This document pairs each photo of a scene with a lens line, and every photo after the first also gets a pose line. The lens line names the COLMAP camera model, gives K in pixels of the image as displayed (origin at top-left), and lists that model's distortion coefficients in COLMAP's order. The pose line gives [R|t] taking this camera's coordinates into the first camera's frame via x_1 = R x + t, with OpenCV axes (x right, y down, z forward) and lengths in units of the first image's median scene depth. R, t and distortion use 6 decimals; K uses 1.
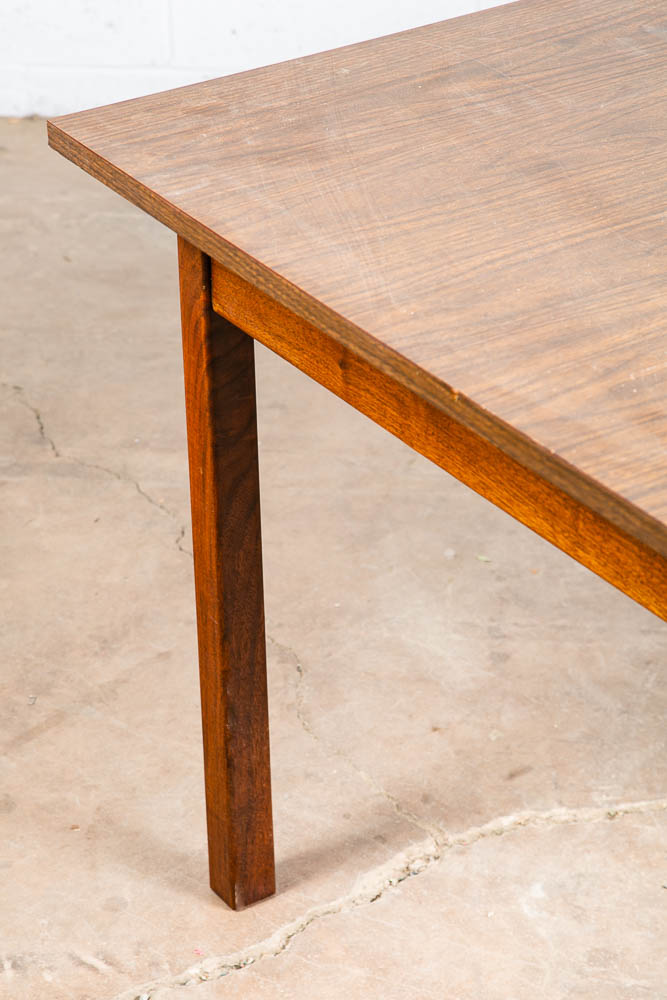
lens RADIAL K [[2953.1, 0, 274.0], [0, 2953.1, 502.8], [0, 0, 1]] dist [0.393102, 0.737789]
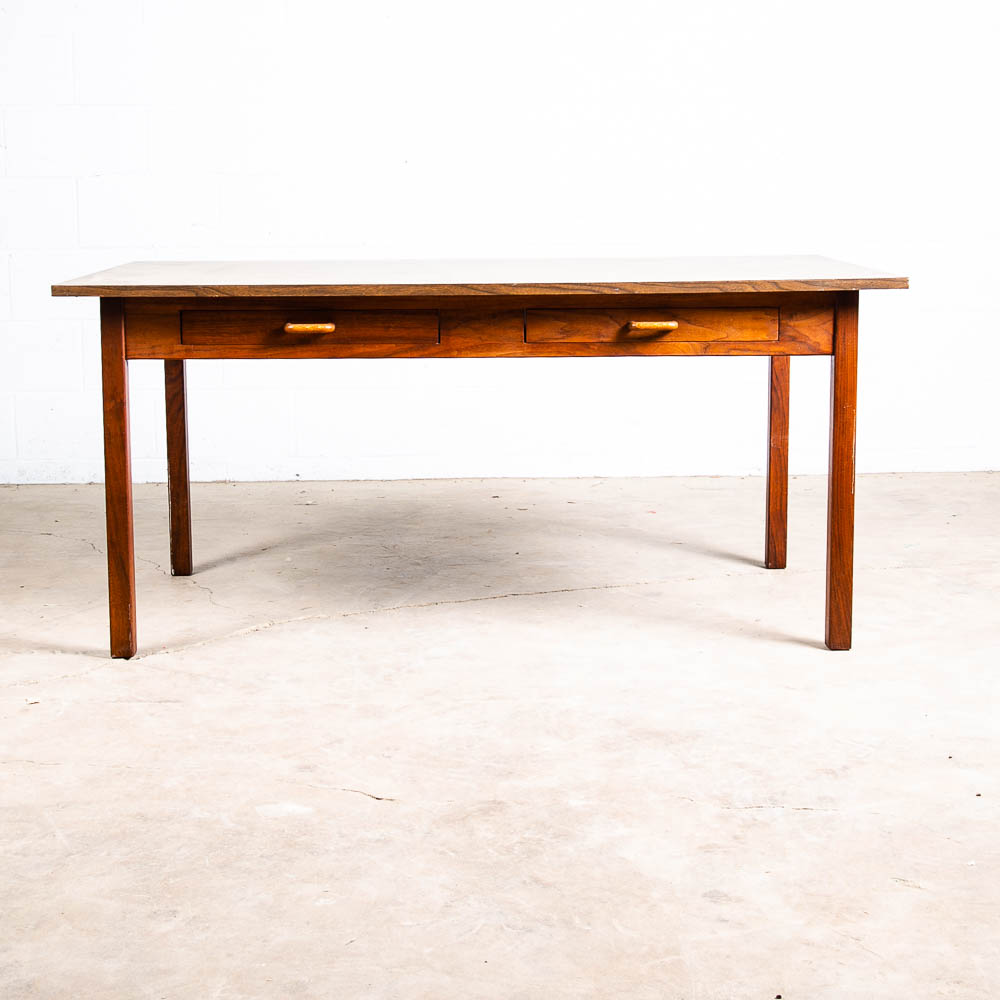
lens RADIAL K [[1693.0, 0, 483.2], [0, 1693.0, 497.8], [0, 0, 1]] dist [-0.026965, 0.089028]
pose [[0.987669, -0.001348, 0.156551, 0.013106], [0.050679, 0.948874, -0.311560, 0.447687], [-0.148127, 0.315652, 0.937242, -0.293181]]
